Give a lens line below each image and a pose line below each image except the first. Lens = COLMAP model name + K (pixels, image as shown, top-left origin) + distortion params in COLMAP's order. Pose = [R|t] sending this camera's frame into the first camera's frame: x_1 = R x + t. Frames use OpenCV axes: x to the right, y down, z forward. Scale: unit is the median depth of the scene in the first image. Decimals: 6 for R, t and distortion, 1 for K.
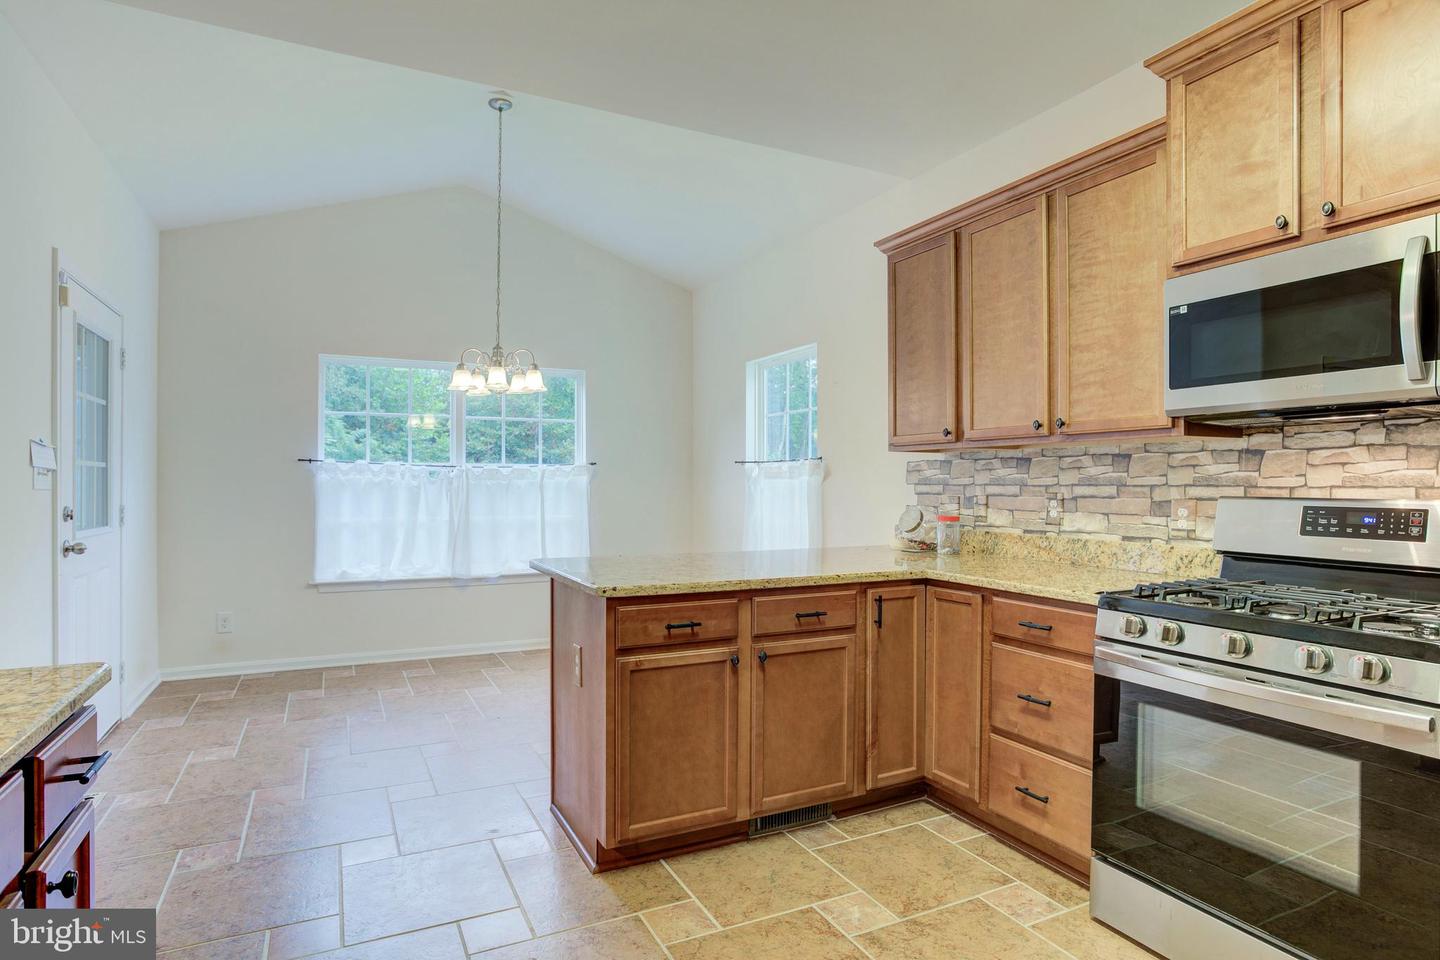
lens RADIAL K [[787.8, 0, 726.6], [0, 787.8, 480.2], [0, 0, 1]] dist [-0.003156, 0.001745]
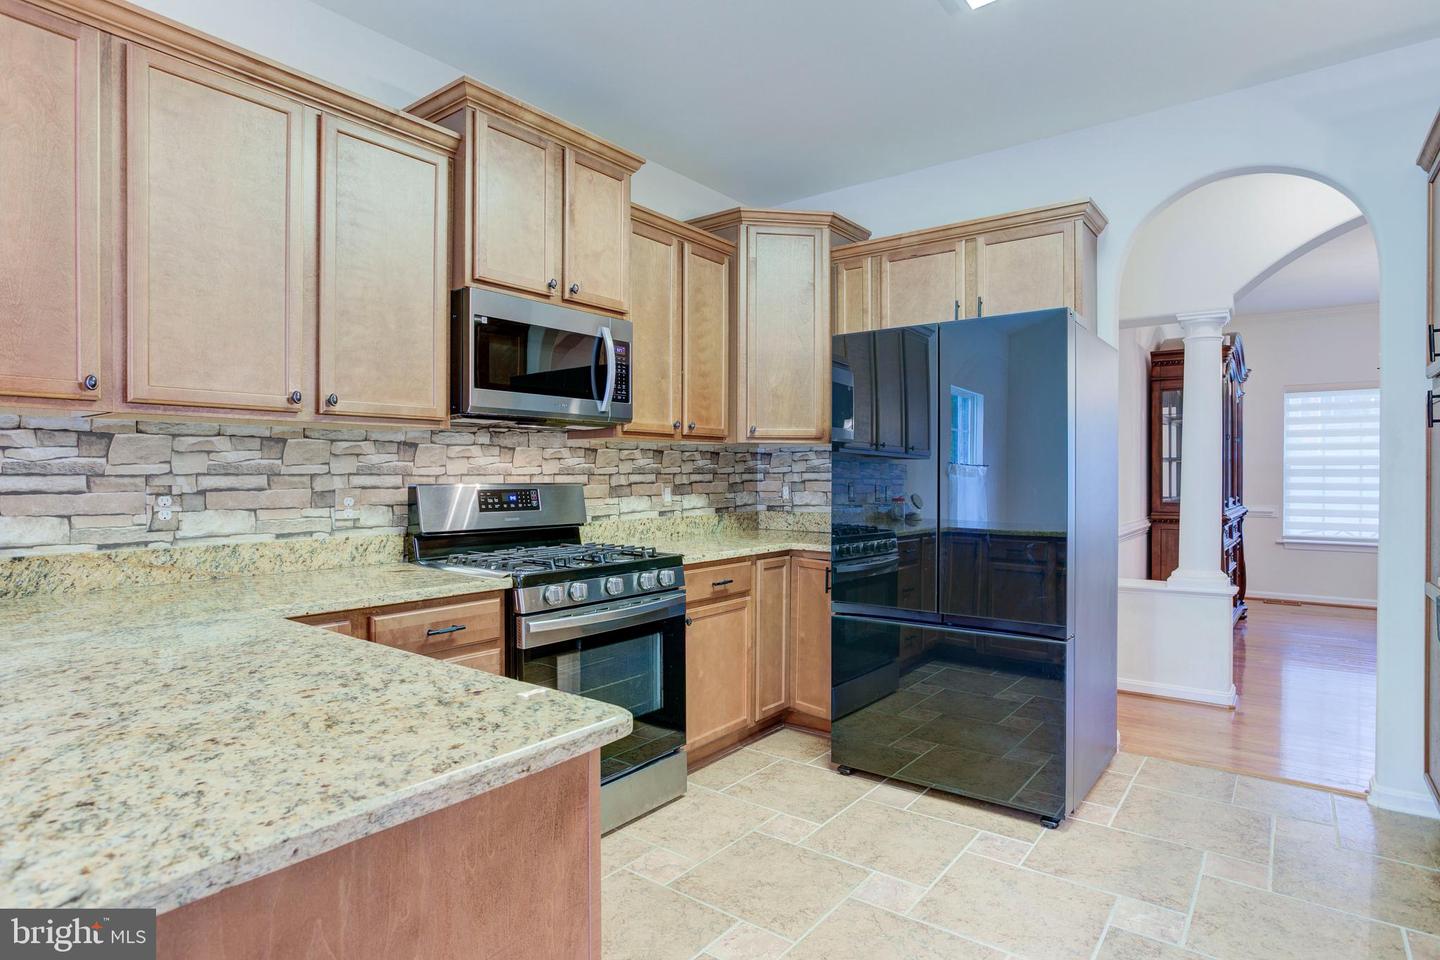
lens RADIAL K [[787.8, 0, 726.6], [0, 787.8, 480.2], [0, 0, 1]] dist [-0.003156, 0.001745]
pose [[-0.435092, -0.010114, 0.900329, -0.440110], [-0.004546, 0.999949, 0.009036, 0.002582], [-0.900374, -0.000161, -0.435116, 0.863001]]
